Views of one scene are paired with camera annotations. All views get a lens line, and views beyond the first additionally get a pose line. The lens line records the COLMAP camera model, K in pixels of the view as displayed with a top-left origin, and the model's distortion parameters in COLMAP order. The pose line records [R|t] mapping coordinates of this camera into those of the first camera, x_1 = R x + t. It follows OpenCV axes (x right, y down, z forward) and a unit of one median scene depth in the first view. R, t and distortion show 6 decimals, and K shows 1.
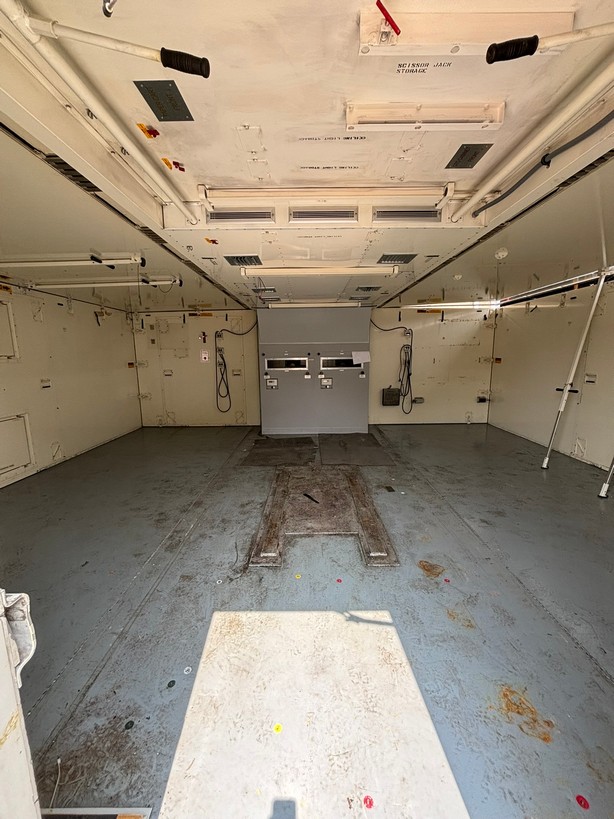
lens RADIAL K [[327.3, 0, 300.7], [0, 327.3, 413.5], [0, 0, 1]] dist [0.001322, -0.001429]
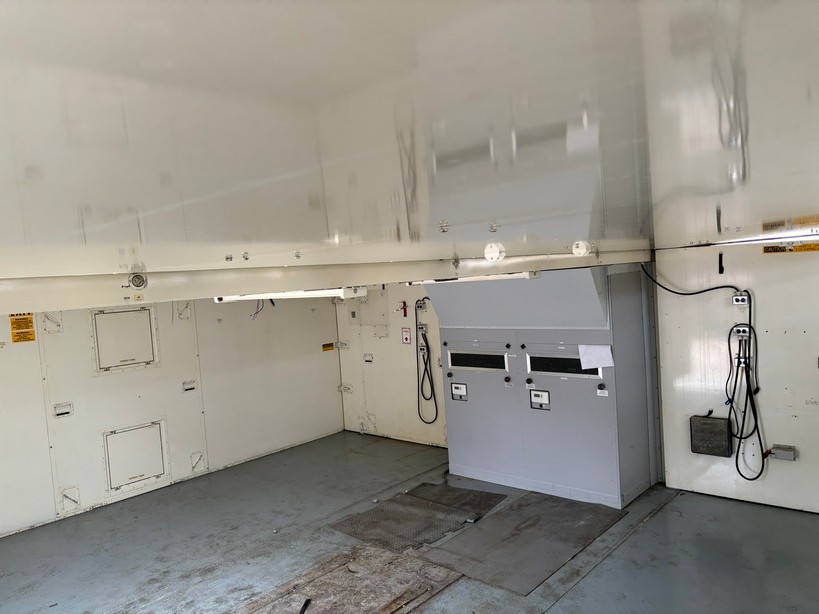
lens RADIAL K [[615.2, 0, 410.0], [0, 615.2, 309.0], [0, 0, 1]] dist [0.034564, -0.028581]
pose [[0.748743, -0.003234, -0.662853, 0.842224], [-0.055157, 0.996216, -0.067165, -0.228750], [0.660562, 0.086850, 0.745731, 0.109570]]
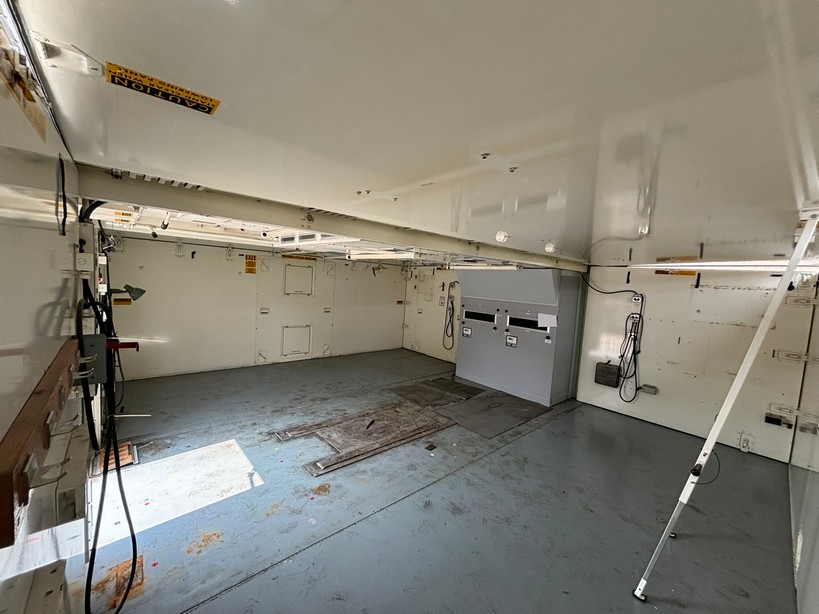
lens RADIAL K [[327.3, 0, 409.5], [0, 327.3, 303.6], [0, 0, 1]] dist [0.001322, -0.001429]
pose [[0.667710, 0.105583, -0.736896, 0.828524], [-0.197680, 0.979499, -0.038777, -0.148688], [0.717695, 0.171562, 0.674893, 0.131413]]
